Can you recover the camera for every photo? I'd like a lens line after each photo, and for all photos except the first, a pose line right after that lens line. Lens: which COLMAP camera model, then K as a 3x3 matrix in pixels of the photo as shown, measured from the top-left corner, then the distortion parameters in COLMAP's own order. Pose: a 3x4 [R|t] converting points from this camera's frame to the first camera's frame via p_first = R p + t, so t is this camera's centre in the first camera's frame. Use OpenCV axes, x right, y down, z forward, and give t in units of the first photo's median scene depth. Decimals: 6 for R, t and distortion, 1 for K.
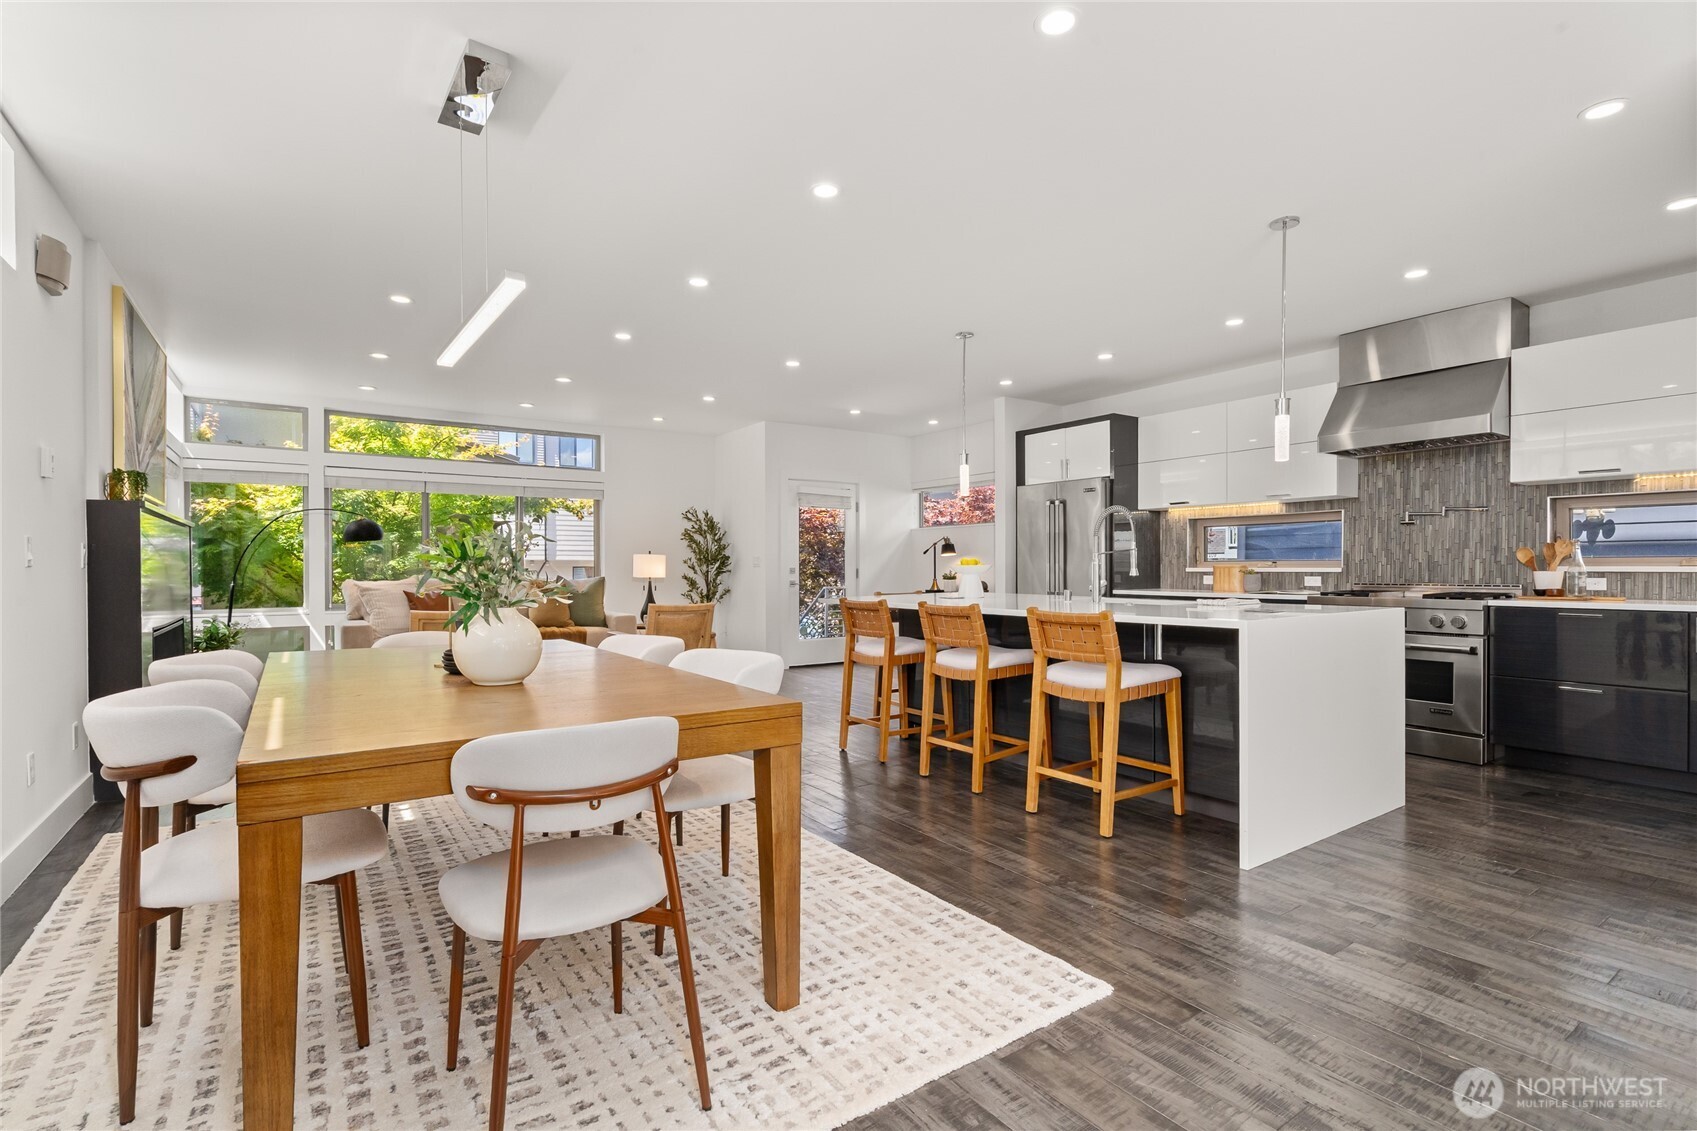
lens RADIAL K [[783.8, 0, 845.5], [0, 783.8, 575.3], [0, 0, 1]] dist [-0.005637, 0.000551]
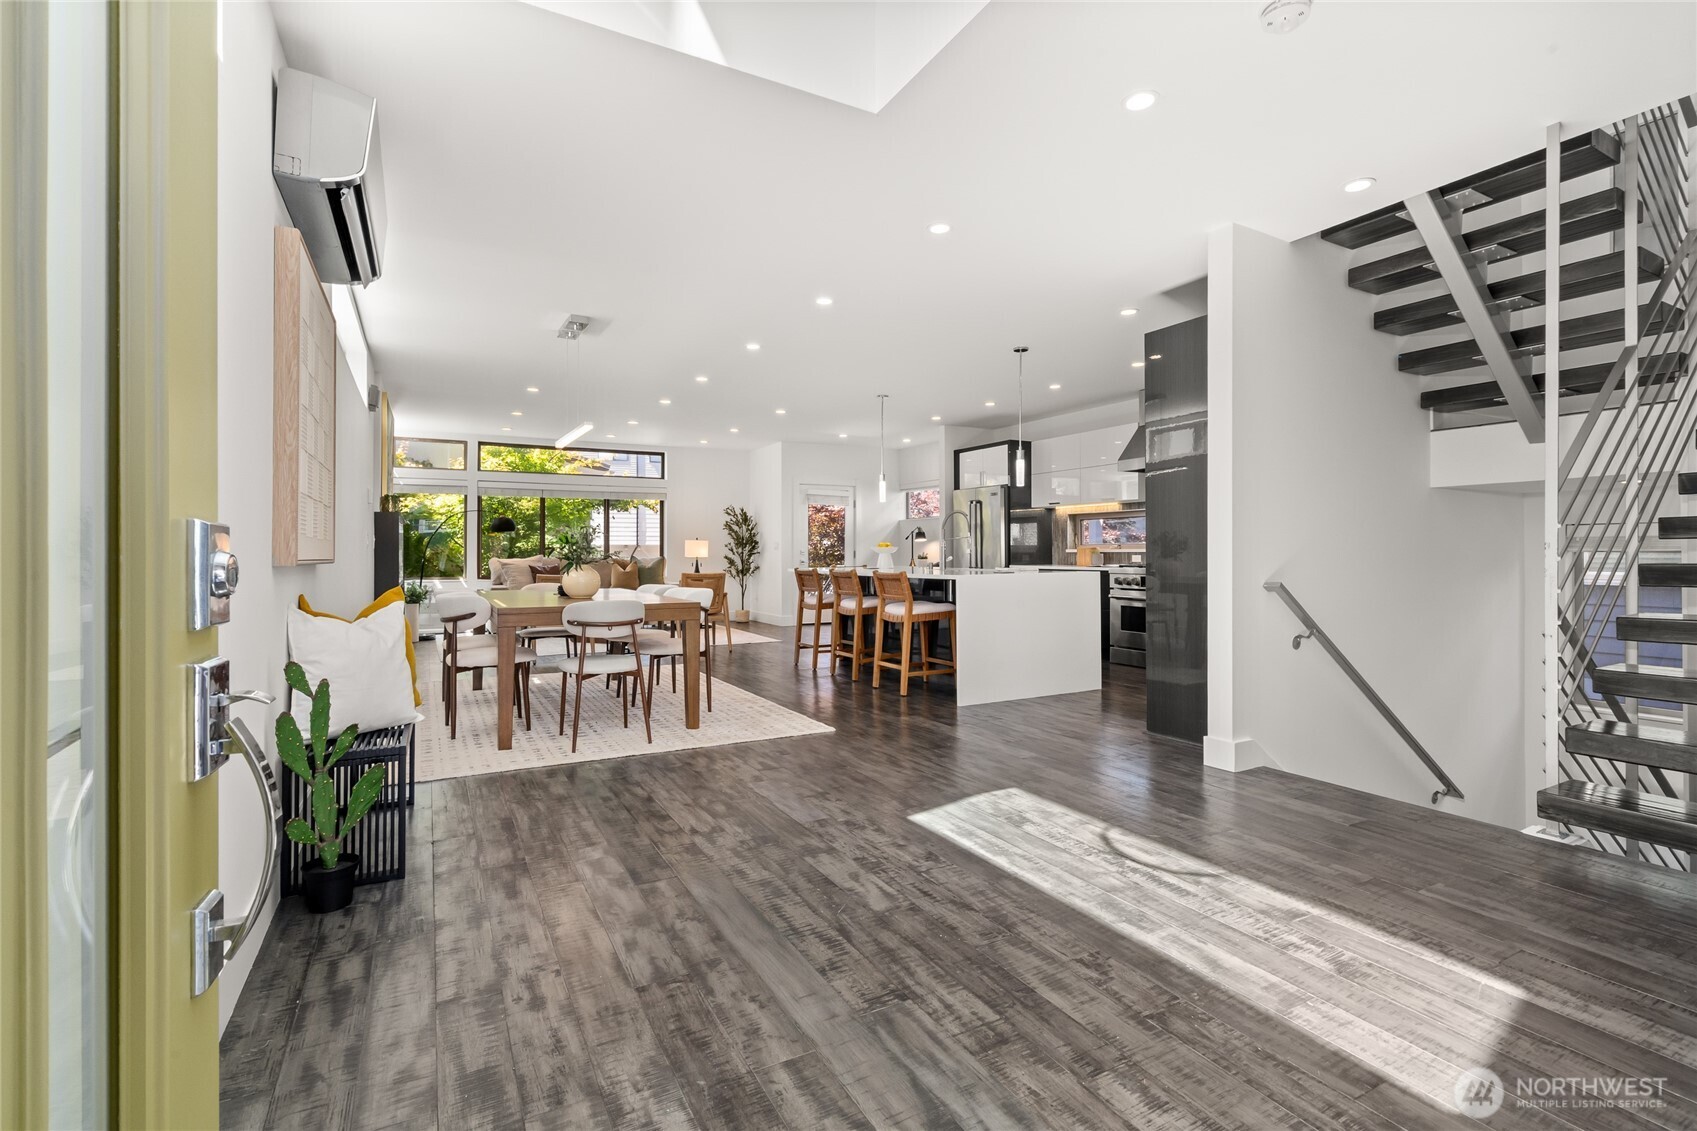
lens RADIAL K [[783.8, 0, 845.3], [0, 783.8, 552.5], [0, 0, 1]] dist [-0.005637, 0.000551]
pose [[0.993201, 0.000383, -0.116415, 0.204964], [-0.001416, 0.999960, -0.008794, 0.008000], [0.116407, 0.008899, 0.993162, -0.412905]]
